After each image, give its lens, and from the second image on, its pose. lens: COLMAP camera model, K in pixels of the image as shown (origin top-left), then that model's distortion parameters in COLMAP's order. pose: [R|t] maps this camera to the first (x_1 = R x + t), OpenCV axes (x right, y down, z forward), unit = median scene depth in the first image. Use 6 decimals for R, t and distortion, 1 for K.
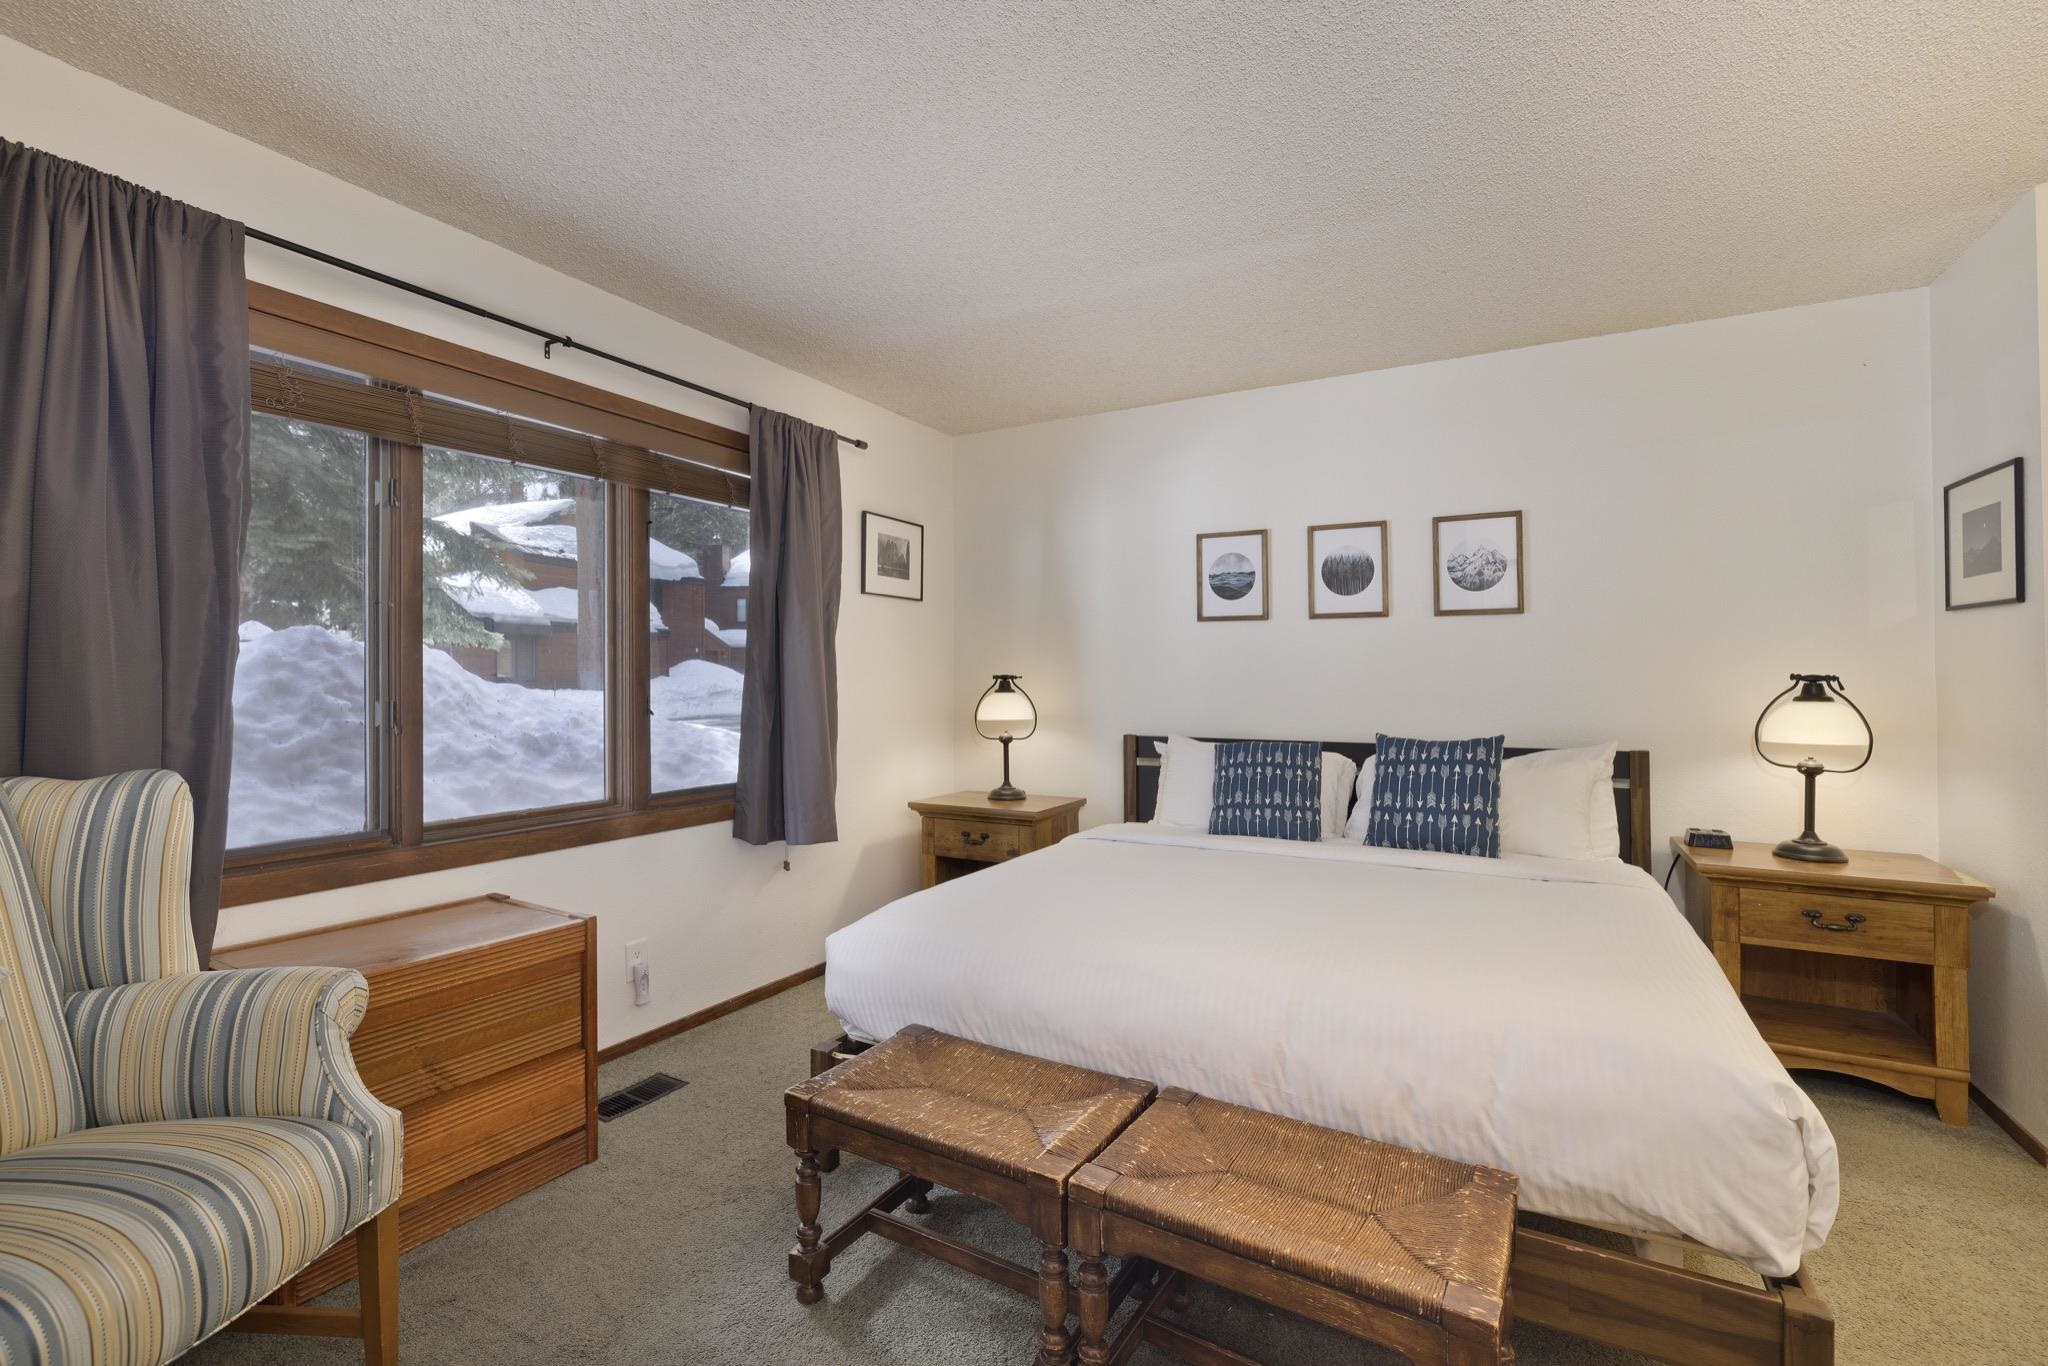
lens RADIAL K [[935.9, 0, 1026.9], [0, 935.9, 693.2], [0, 0, 1]] dist [0.001965, 0.000425]
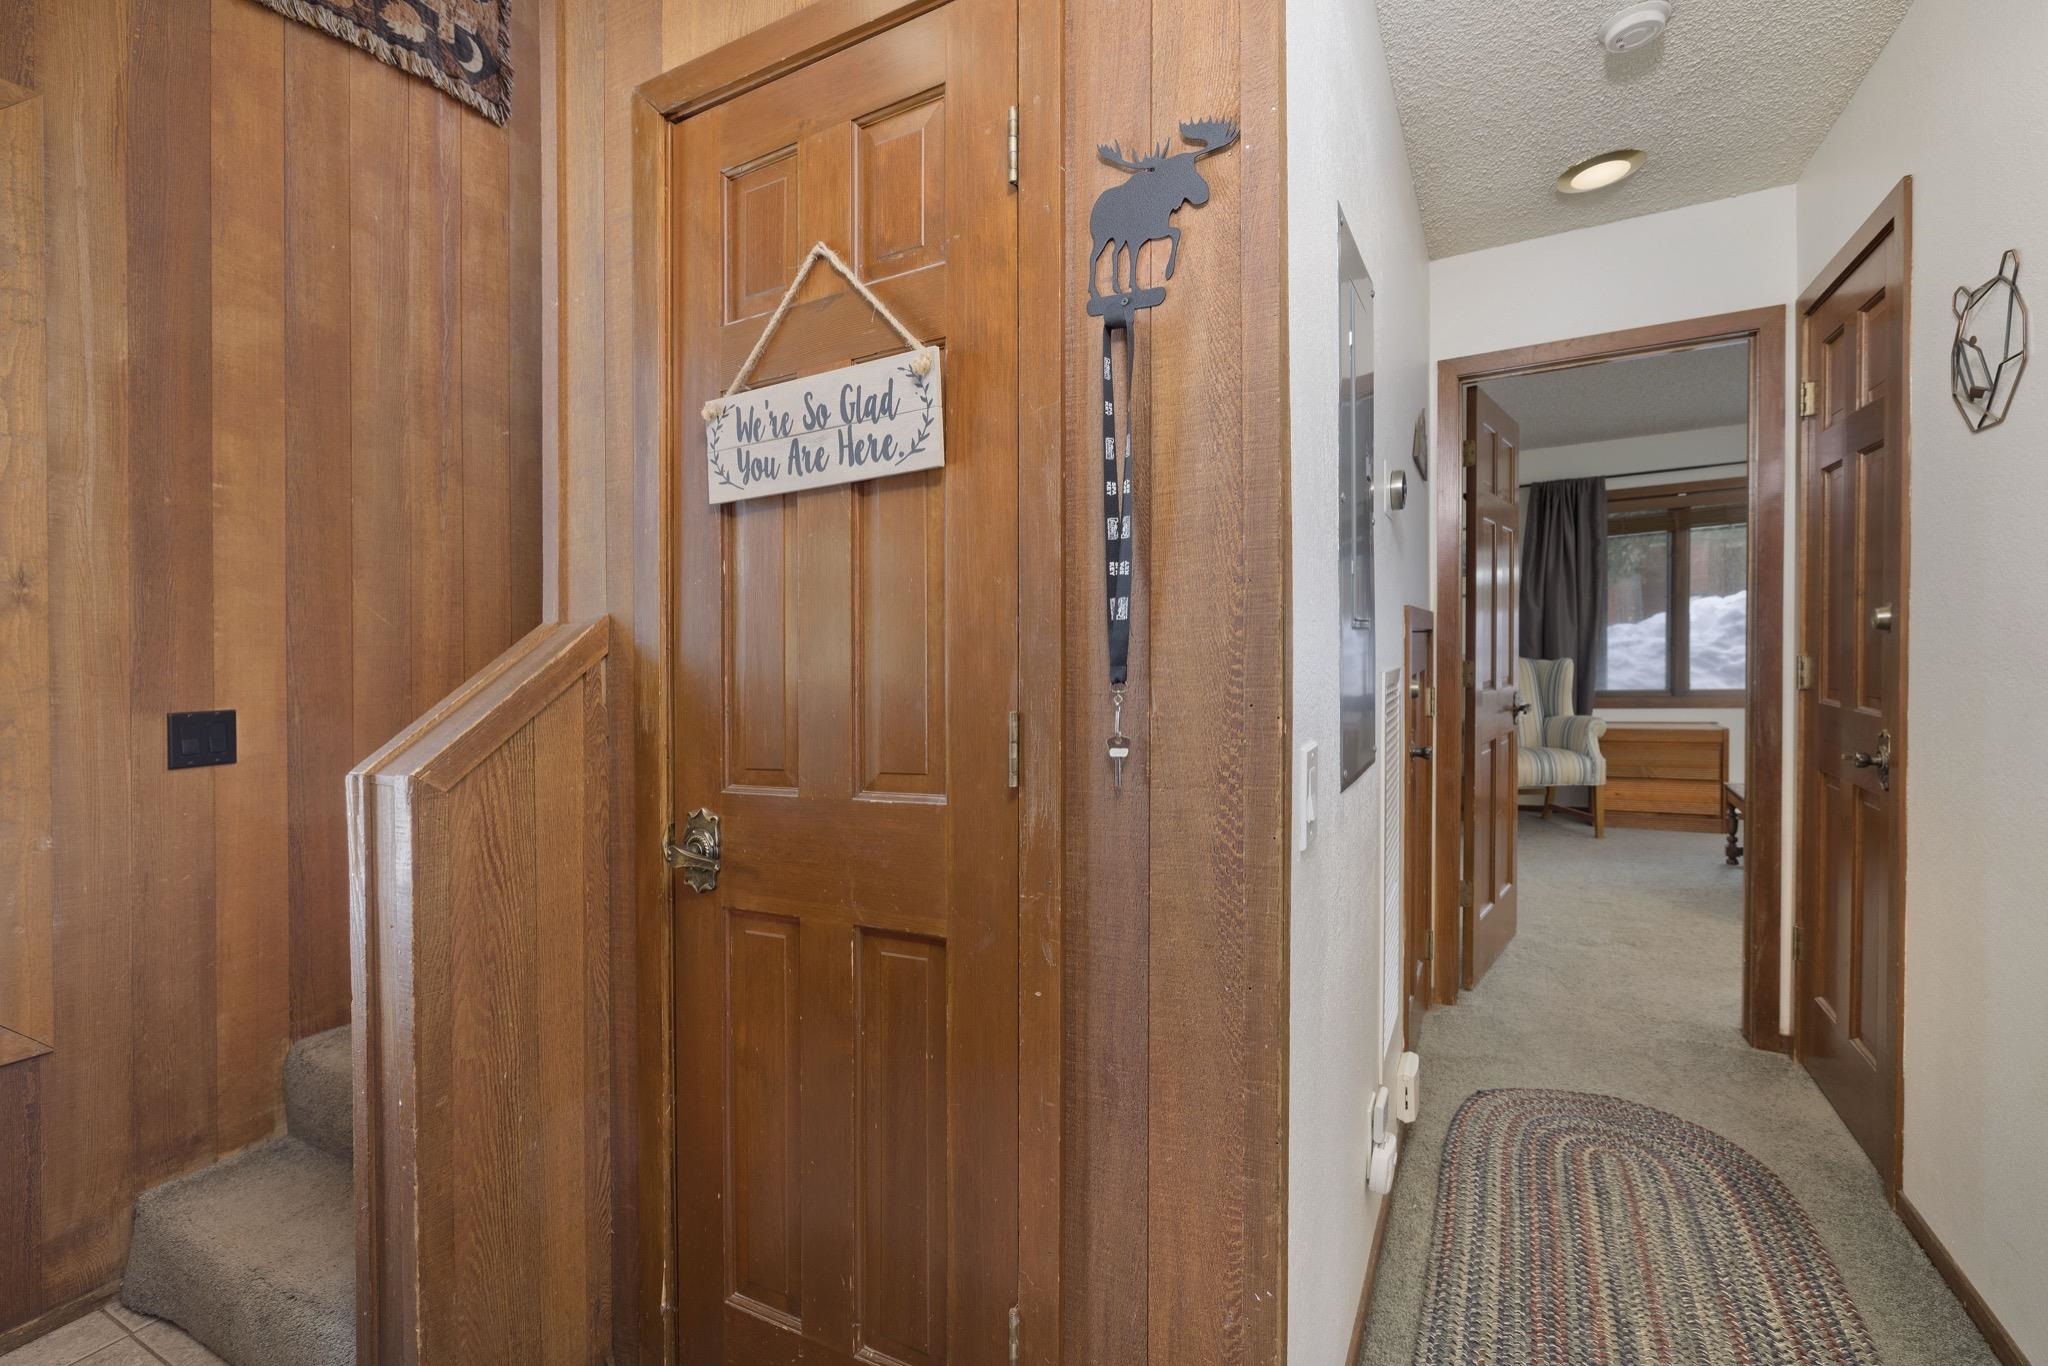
lens RADIAL K [[914.0, 0, 1024.0], [0, 914.0, 683.0], [0, 0, 1]] dist [-0.000406, -0.000084]
pose [[0.018503, 0.027304, -0.999456, 1.894030], [0.026879, 0.999252, 0.027797, 0.020110], [0.999467, -0.027379, 0.017756, -0.831352]]
